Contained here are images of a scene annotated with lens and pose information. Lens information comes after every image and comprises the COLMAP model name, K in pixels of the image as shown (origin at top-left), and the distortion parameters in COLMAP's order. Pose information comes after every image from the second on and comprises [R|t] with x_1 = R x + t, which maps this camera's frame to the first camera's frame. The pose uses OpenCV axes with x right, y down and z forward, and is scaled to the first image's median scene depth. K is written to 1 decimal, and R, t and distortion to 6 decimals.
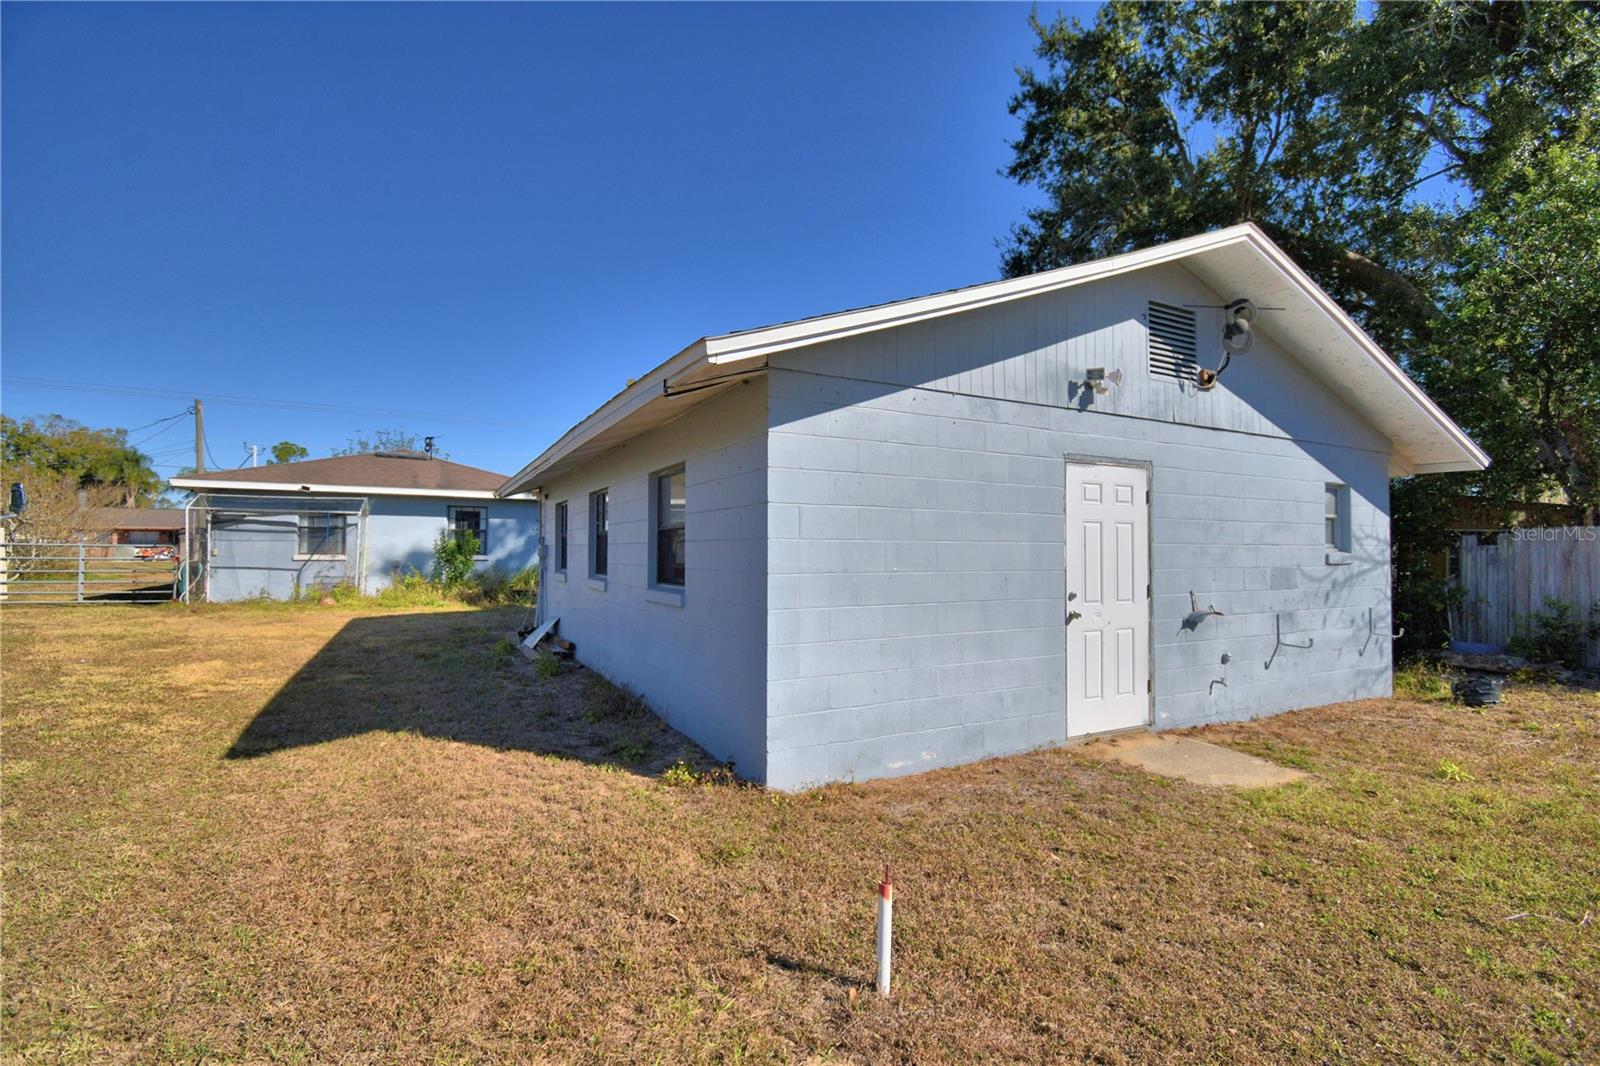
lens RADIAL K [[701.0, 0, 791.2], [0, 701.0, 532.0], [0, 0, 1]] dist [0.020333, -0.026940]
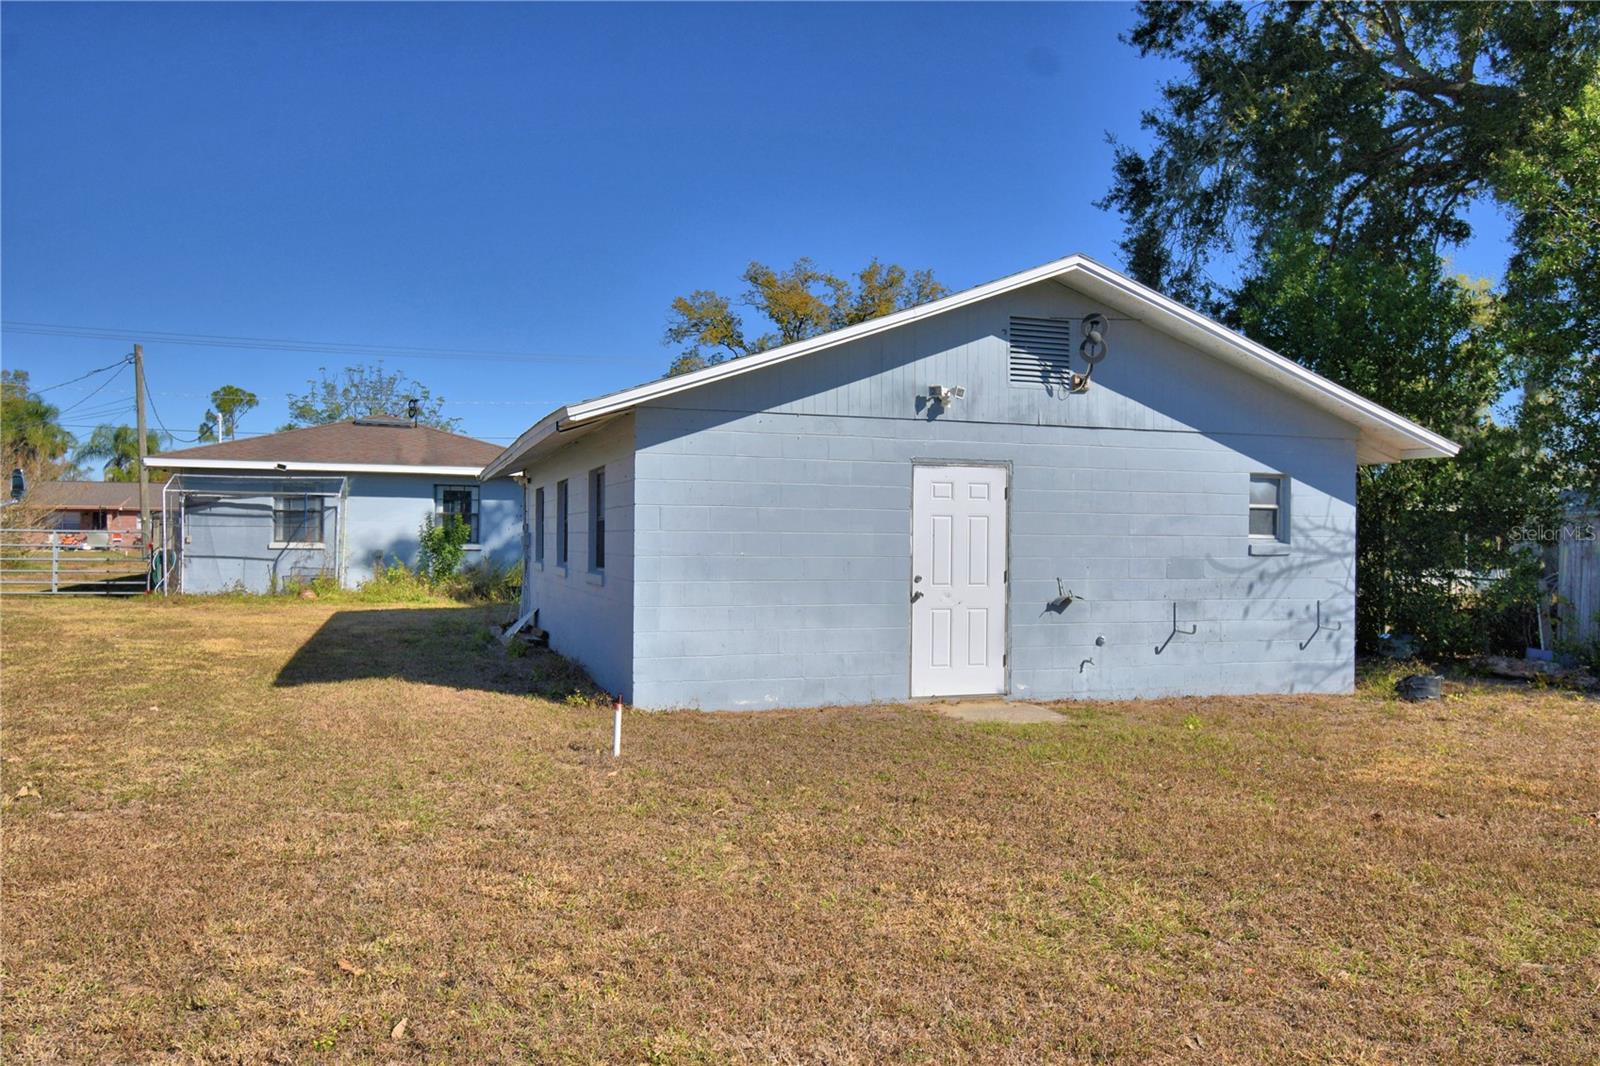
lens RADIAL K [[1156.2, 0, 800.0], [0, 1156.2, 533.0], [0, 0, 1]] dist [-0.004059, -0.001711]
pose [[0.987765, 0.003140, -0.155920, 0.357079], [-0.000029, 0.999801, 0.019952, -0.017126], [0.155952, -0.019704, 0.987568, -0.668017]]
